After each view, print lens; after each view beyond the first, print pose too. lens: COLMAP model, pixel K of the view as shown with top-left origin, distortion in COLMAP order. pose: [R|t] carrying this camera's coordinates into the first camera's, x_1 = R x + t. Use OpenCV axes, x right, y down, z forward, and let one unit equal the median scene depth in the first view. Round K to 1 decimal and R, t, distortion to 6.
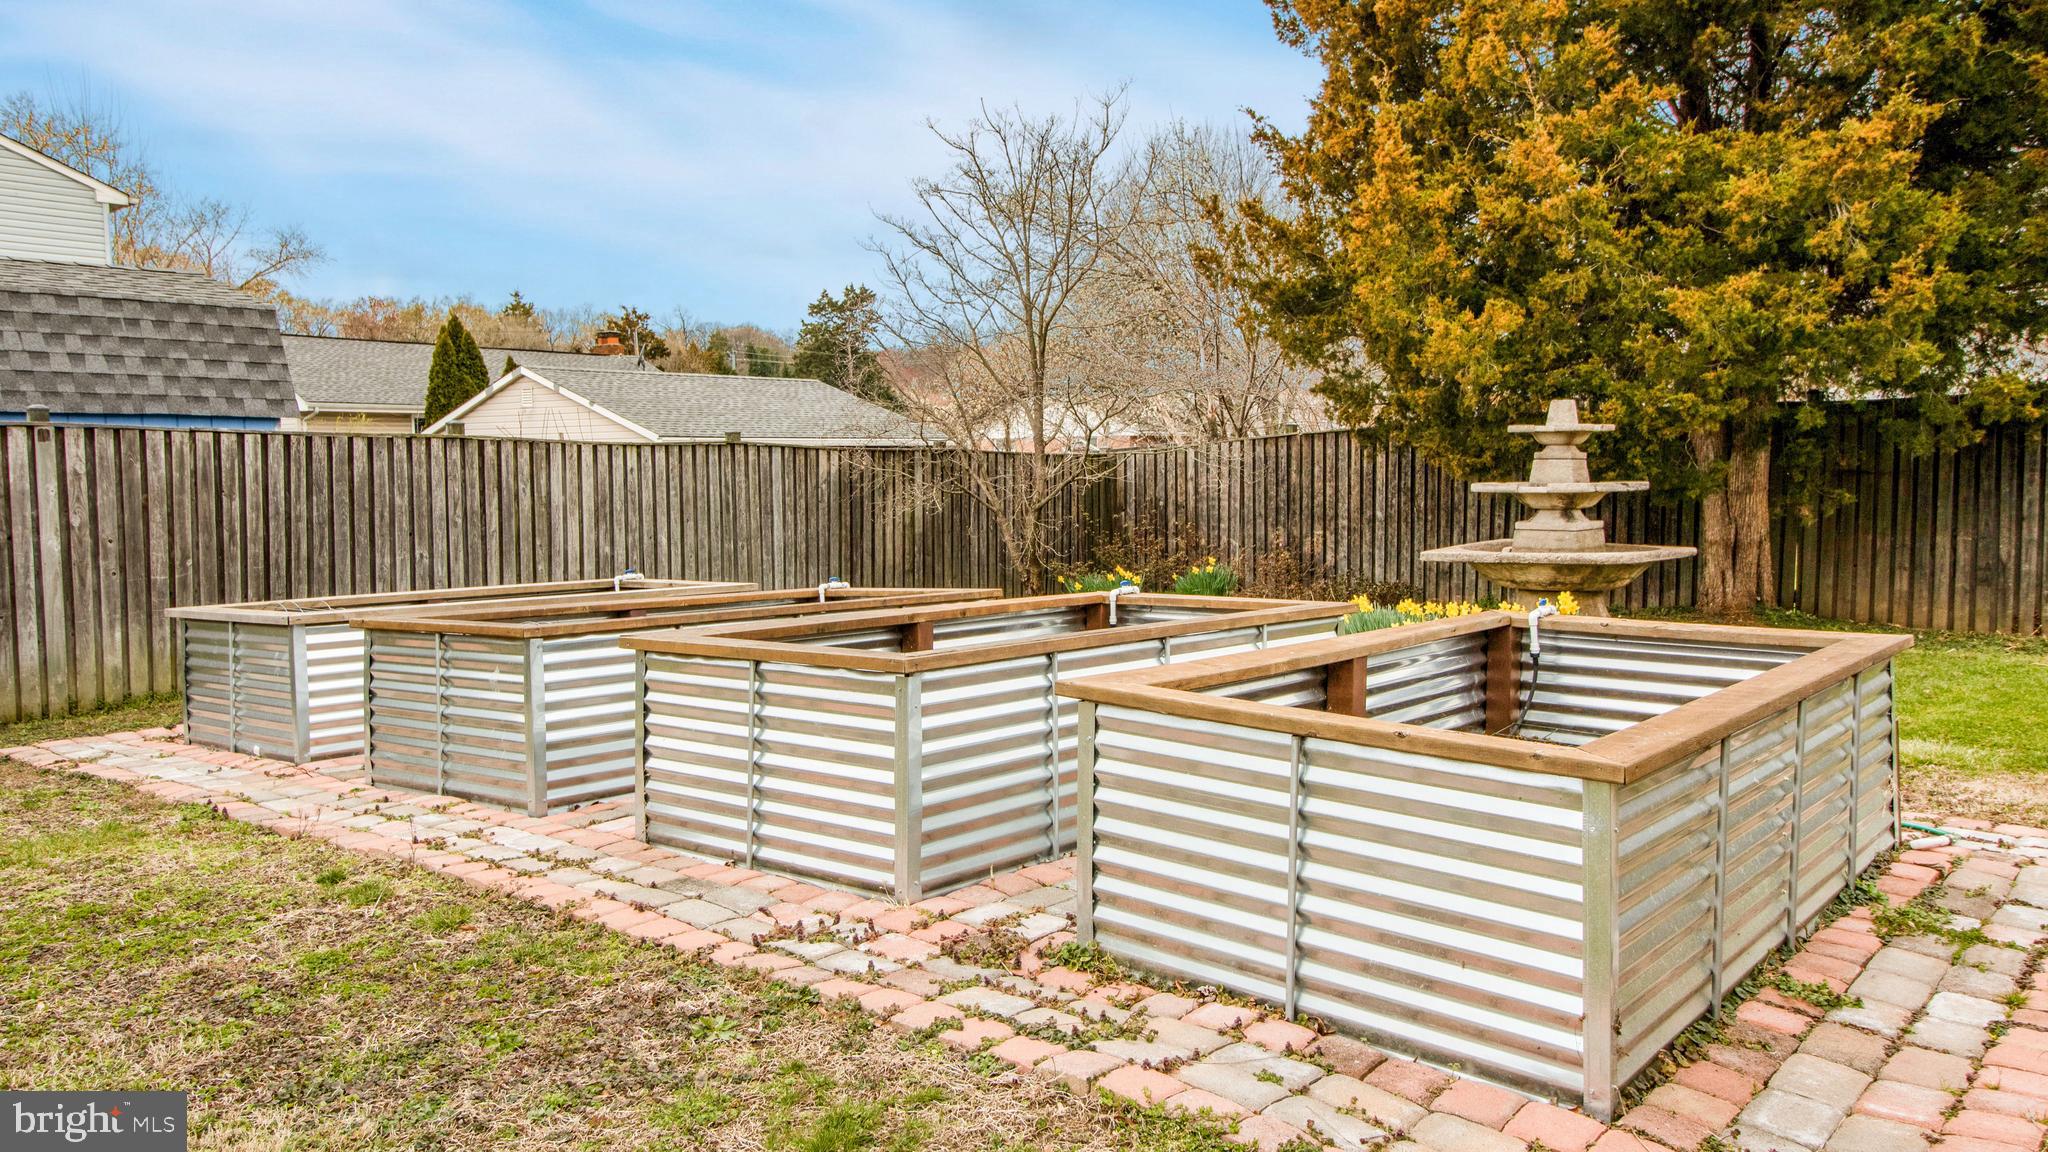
lens RADIAL K [[1427.4, 0, 1041.0], [0, 1427.4, 564.9], [0, 0, 1]] dist [0.059953, 0.004041]
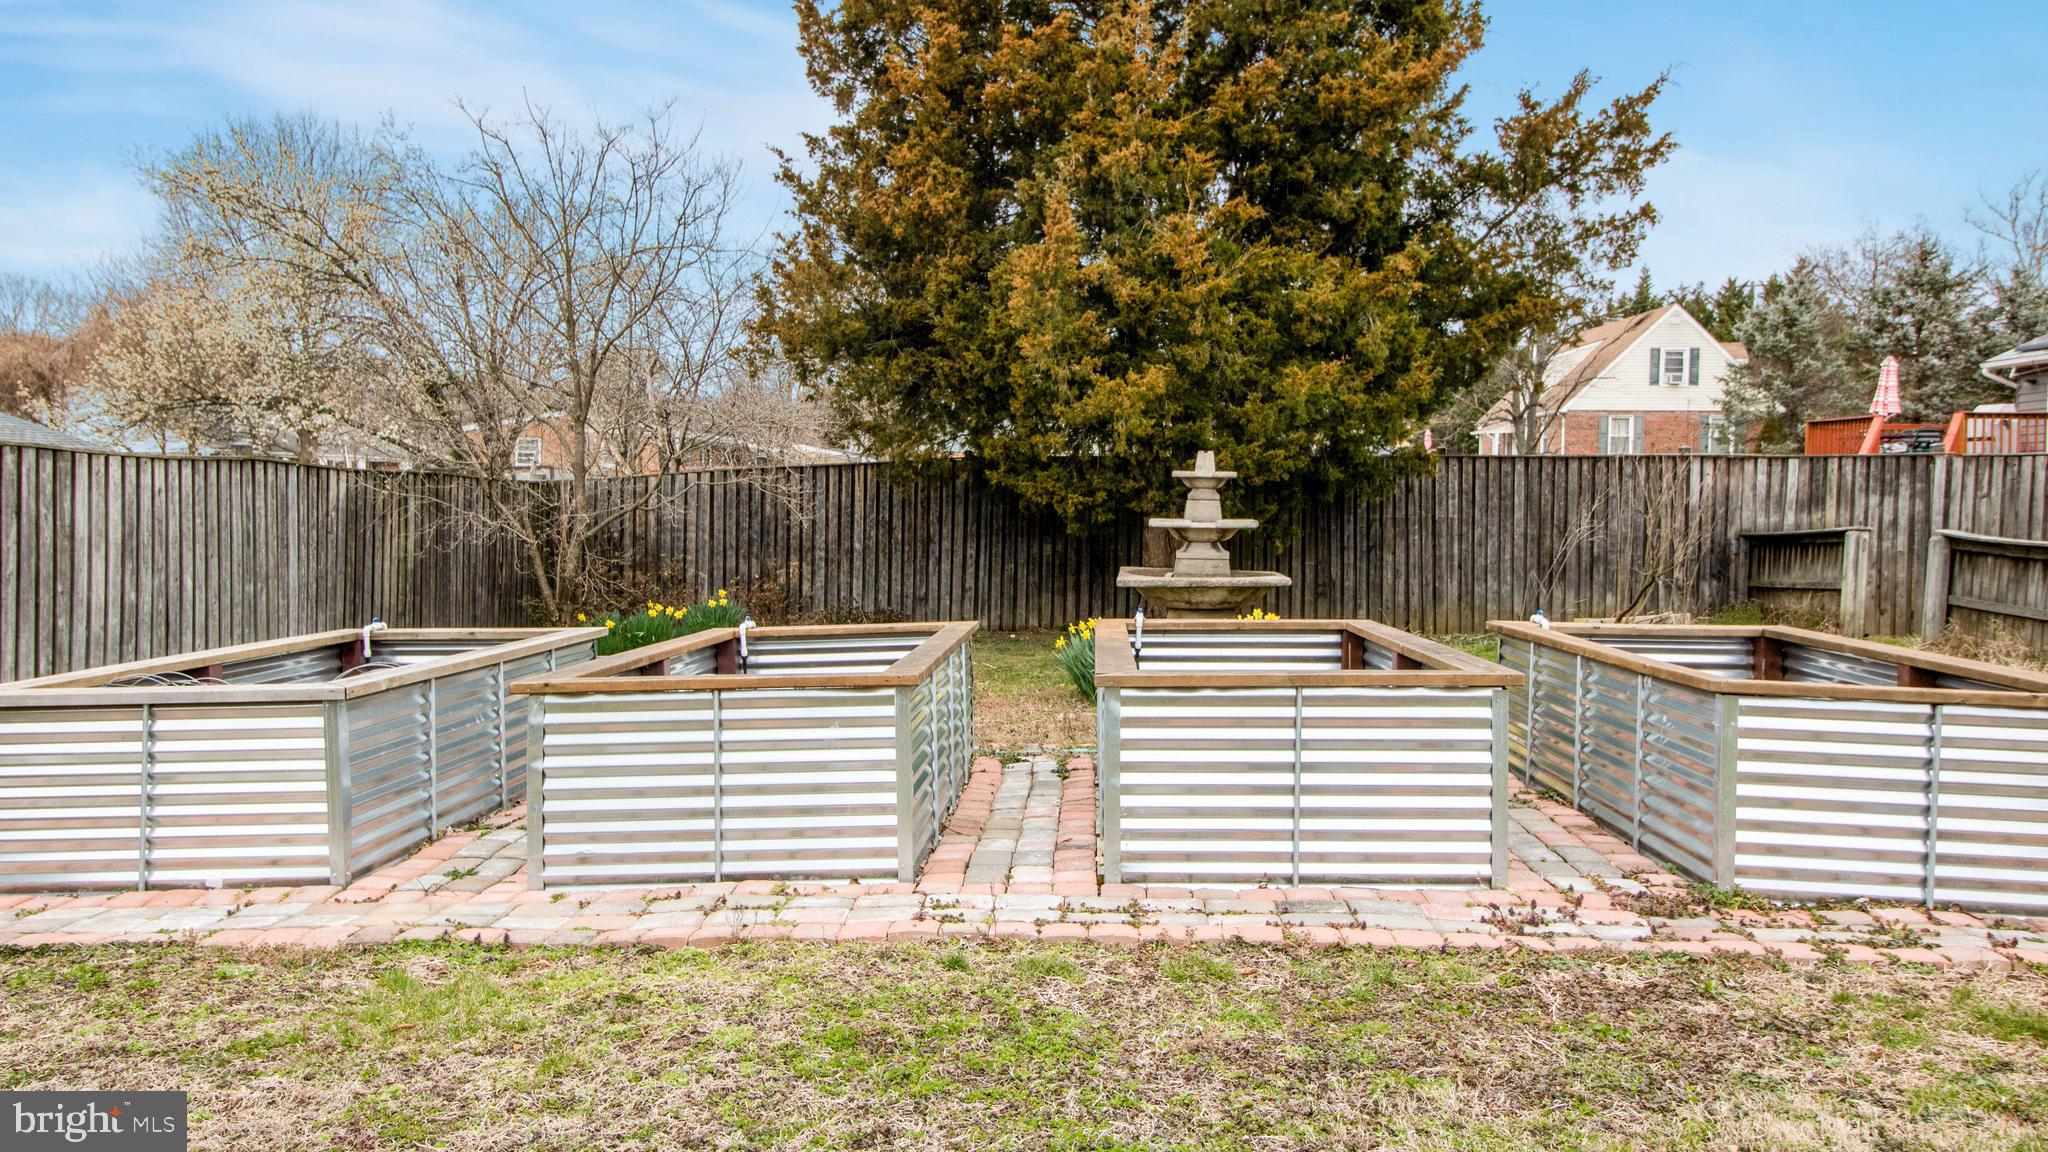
lens RADIAL K [[1427.4, 0, 1016.0], [0, 1427.4, 556.5], [0, 0, 1]] dist [0.059953, 0.004041]
pose [[0.799320, -0.007927, 0.600853, -0.375473], [0.024439, 0.999515, -0.019325, -0.005095], [-0.600408, 0.030131, 0.799126, 0.105785]]
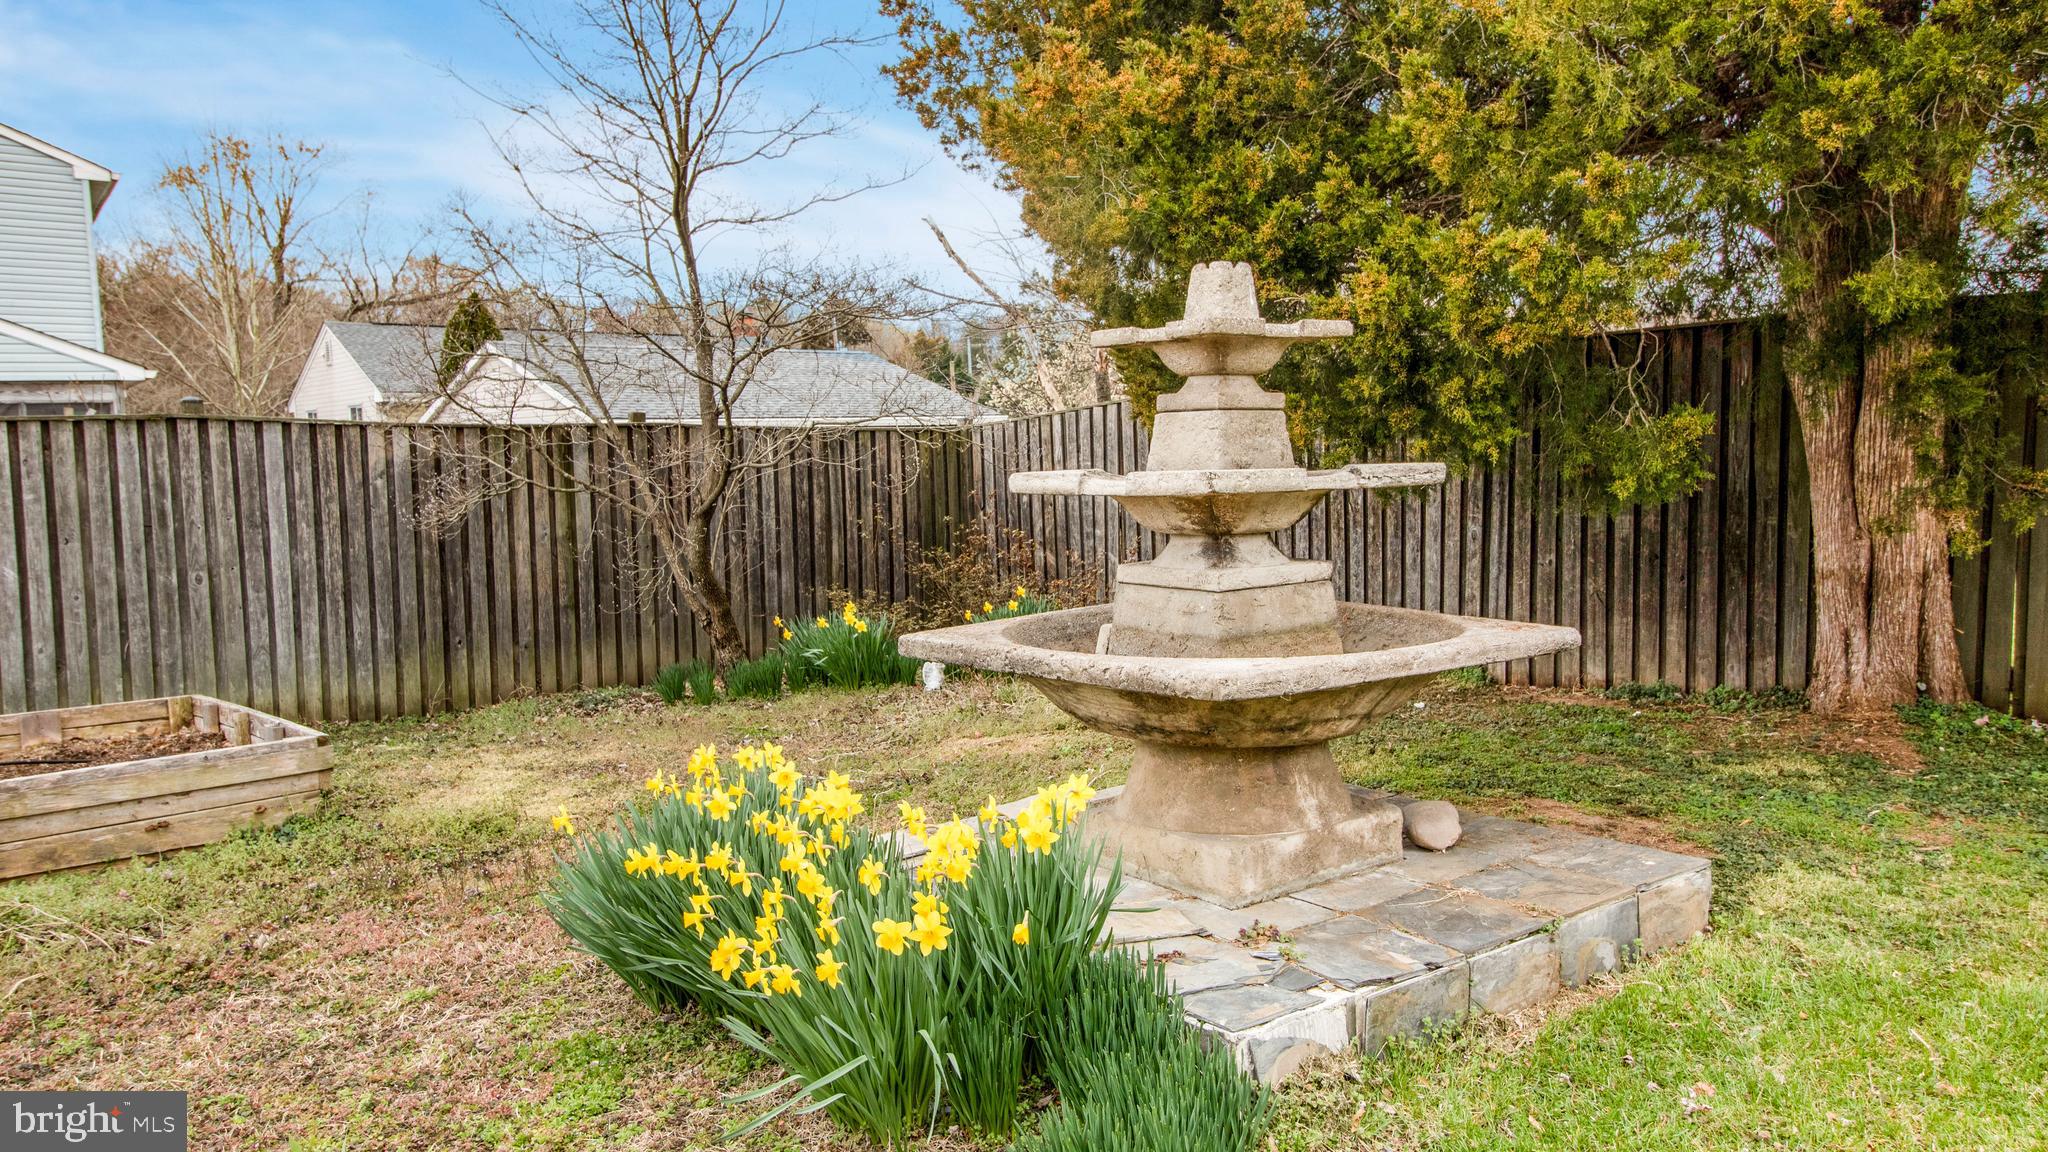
lens RADIAL K [[1427.4, 0, 1028.3], [0, 1427.4, 574.6], [0, 0, 1]] dist [0.059953, 0.004041]
pose [[0.980534, -0.000081, -0.196348, 0.297727], [0.003715, 0.999829, 0.018139, -0.026485], [0.196312, -0.018516, 0.980367, 0.454040]]
